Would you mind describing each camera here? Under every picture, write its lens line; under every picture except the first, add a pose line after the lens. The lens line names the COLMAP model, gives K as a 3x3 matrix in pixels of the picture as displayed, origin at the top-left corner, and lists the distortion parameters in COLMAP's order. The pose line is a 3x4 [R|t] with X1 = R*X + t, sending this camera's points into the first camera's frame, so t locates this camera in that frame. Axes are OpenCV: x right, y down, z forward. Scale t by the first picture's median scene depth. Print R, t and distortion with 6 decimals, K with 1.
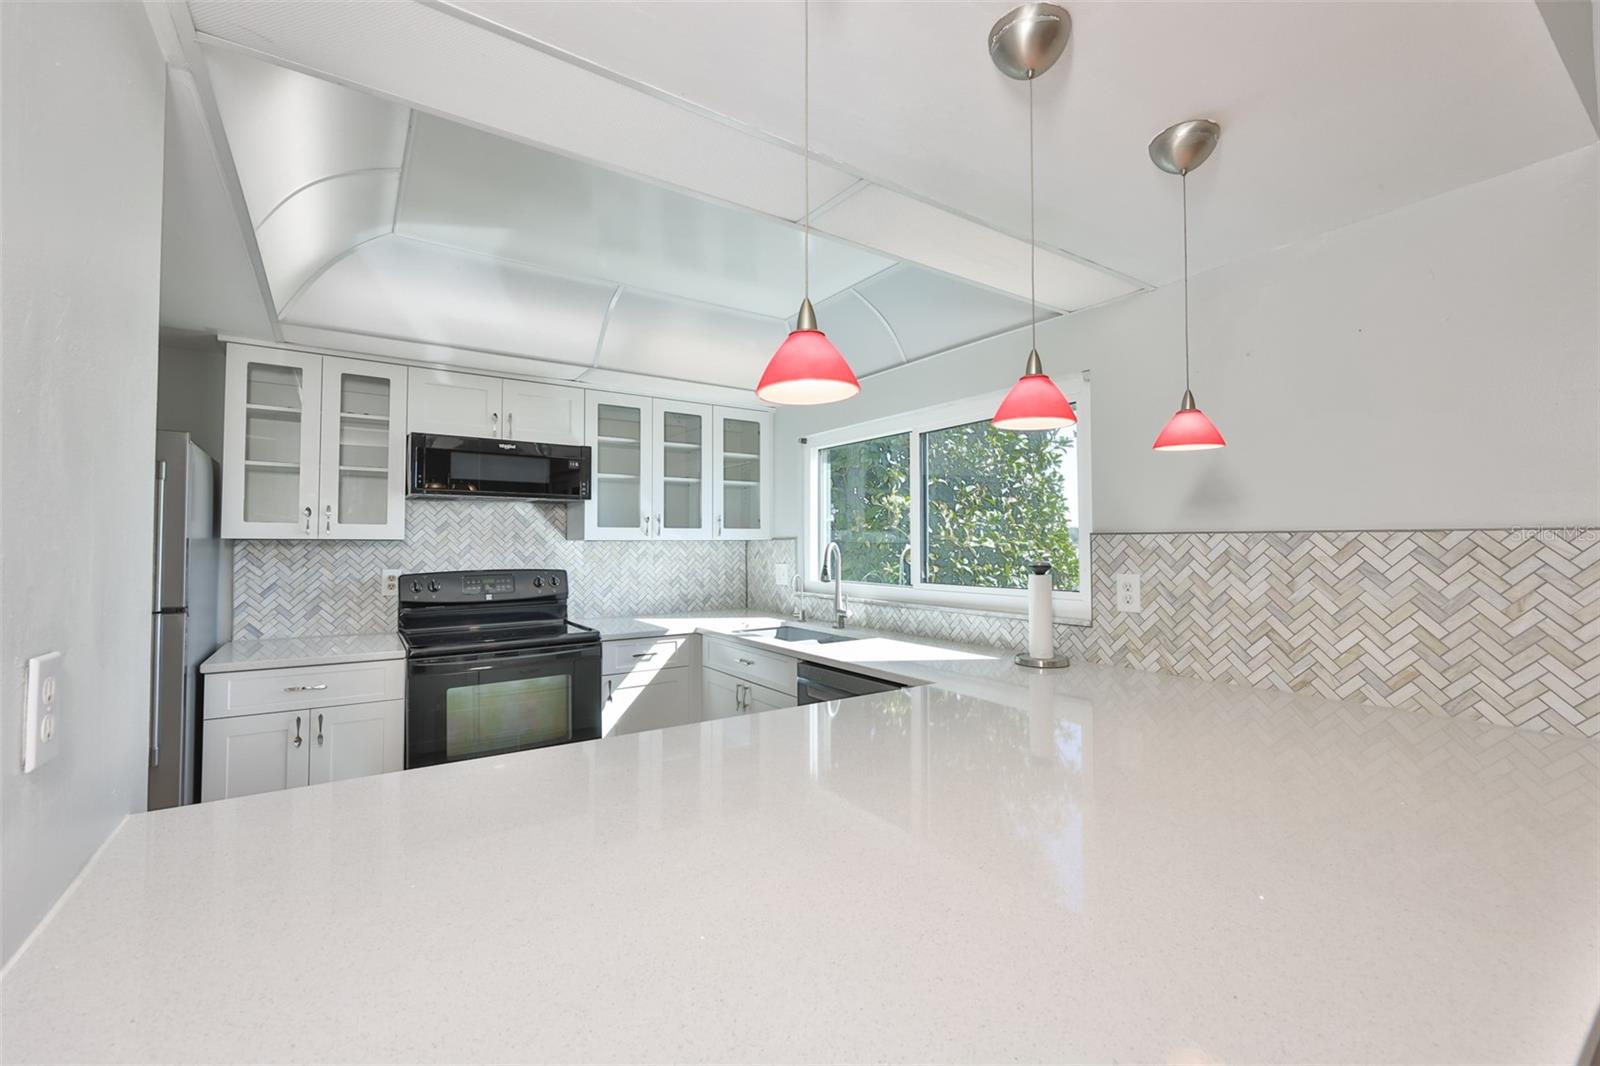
lens RADIAL K [[649.2, 0, 771.1], [0, 649.2, 528.6], [0, 0, 1]] dist [0.000538, 0.000134]
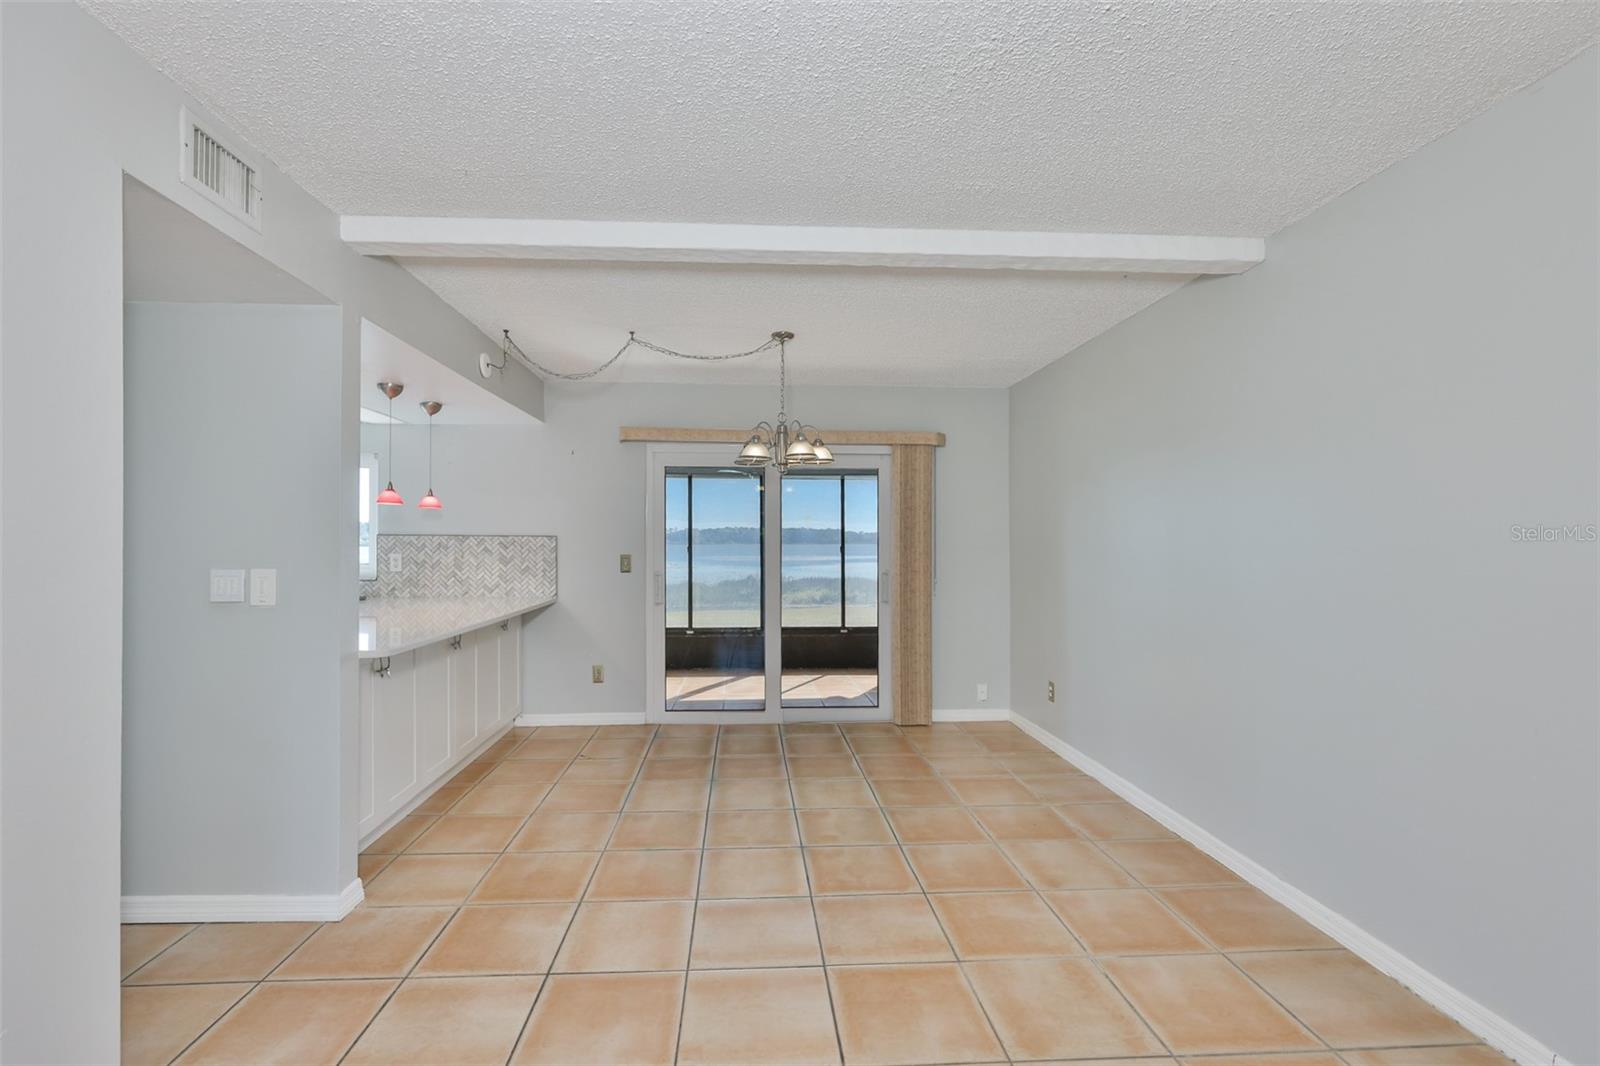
lens RADIAL K [[712.1, 0, 839.6], [0, 712.1, 541.0], [0, 0, 1]] dist [0.002046, 0.000236]
pose [[0.432175, 0.006046, 0.901770, -0.699161], [-0.025945, 0.999647, 0.005732, -0.017781], [-0.901417, -0.025874, 0.432179, -0.994704]]
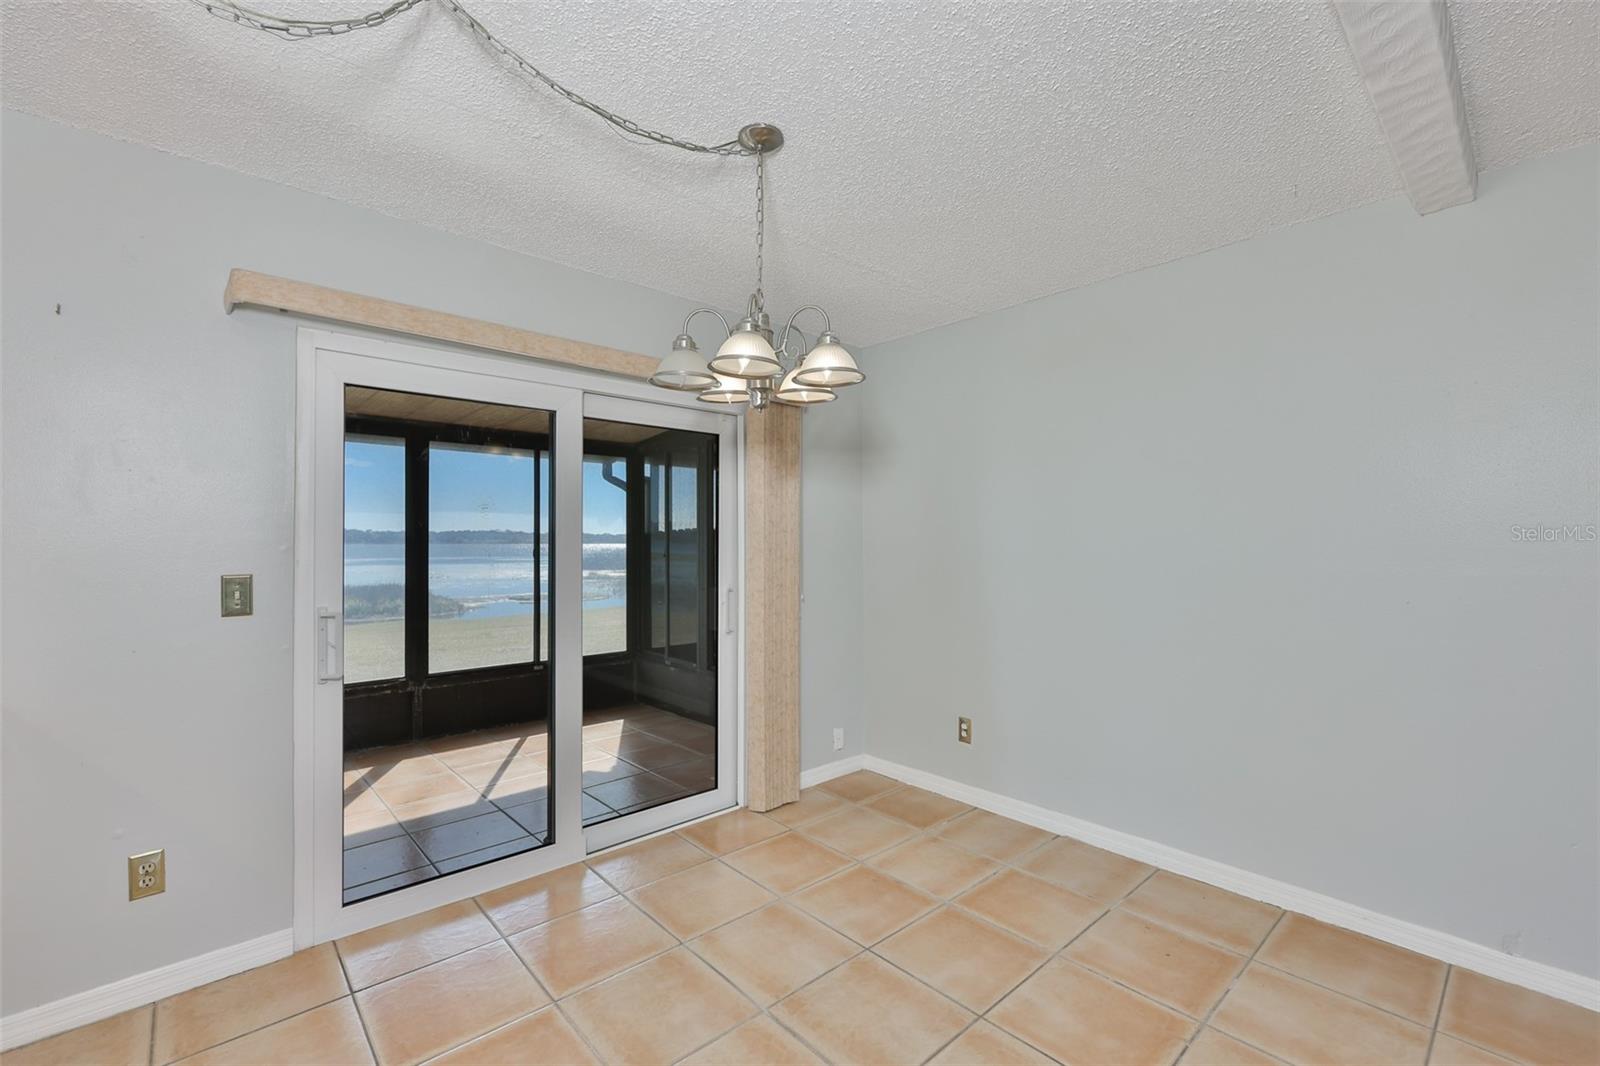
lens RADIAL K [[665.7, 0, 843.3], [0, 665.7, 538.4], [0, 0, 1]] dist [0.000697, 0.000115]
pose [[-0.198420, 0.008951, 0.980076, -0.116942], [-0.026122, 0.999555, -0.014417, -0.003711], [-0.979769, -0.028462, -0.198098, -0.192110]]
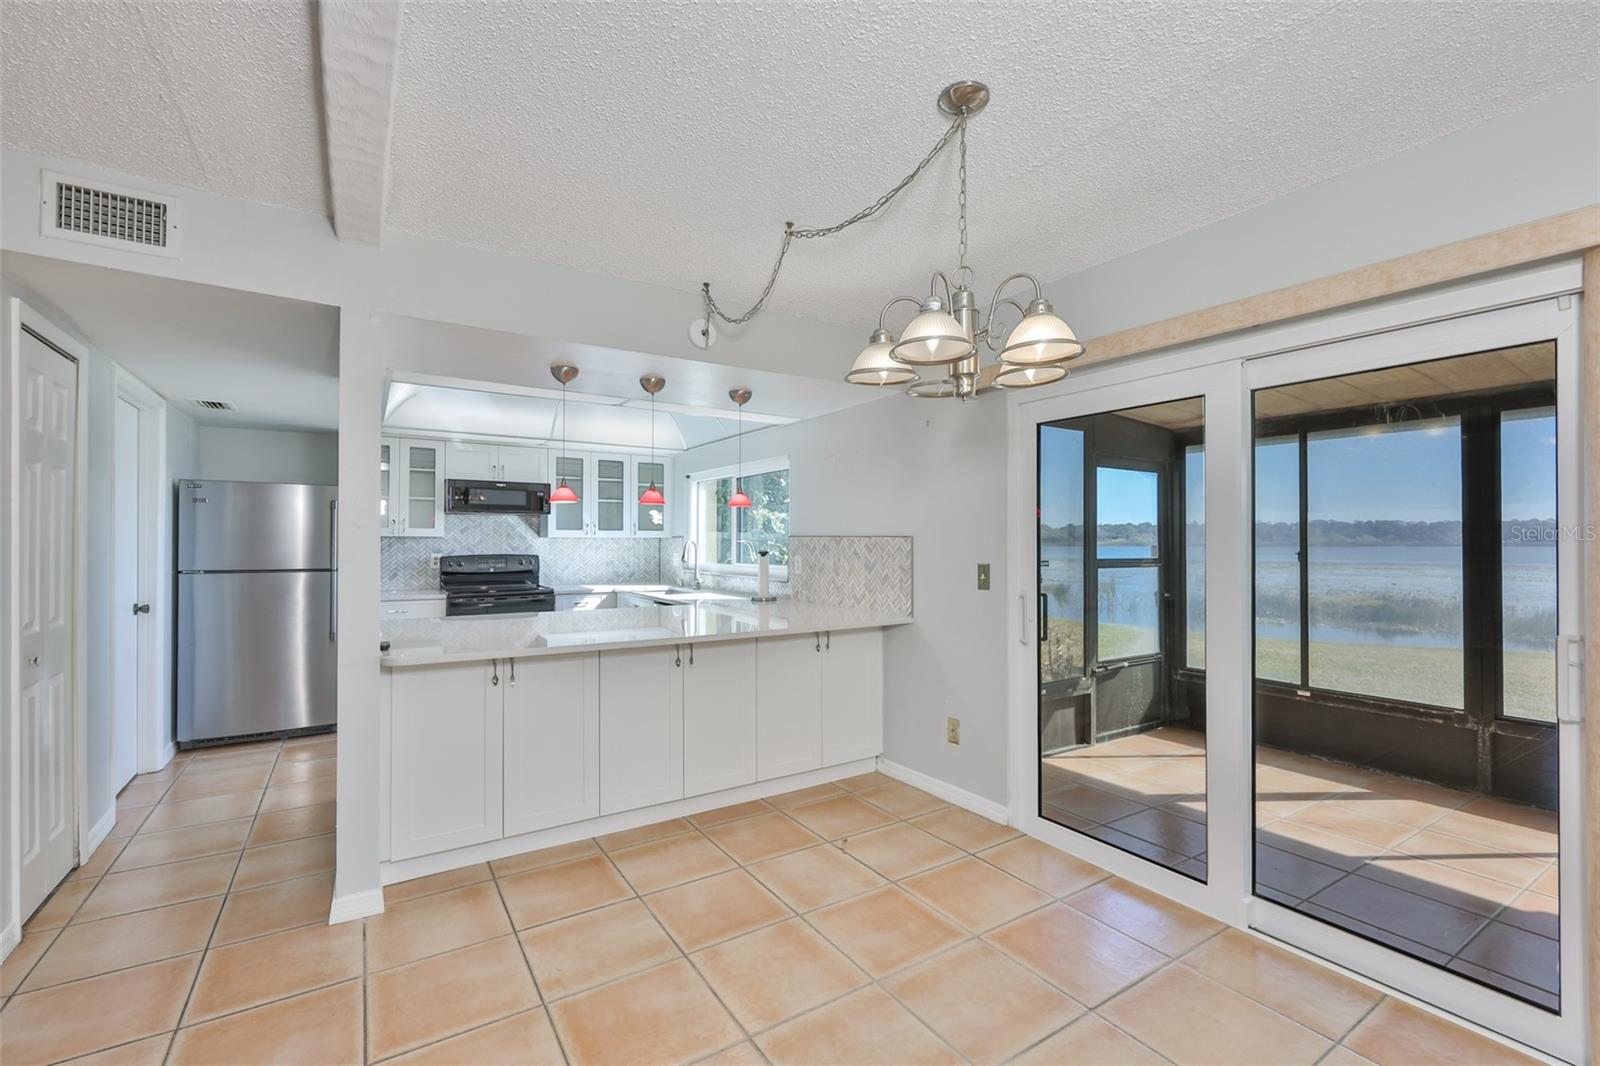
lens RADIAL K [[707.0, 0, 821.6], [0, 707.0, 539.4], [0, 0, 1]] dist [0.001482, 0.000549]
pose [[0.999976, 0.005583, 0.004193, 0.455697], [-0.005674, 0.999743, 0.021971, -0.024145], [-0.004069, -0.021994, 0.999750, -0.926115]]
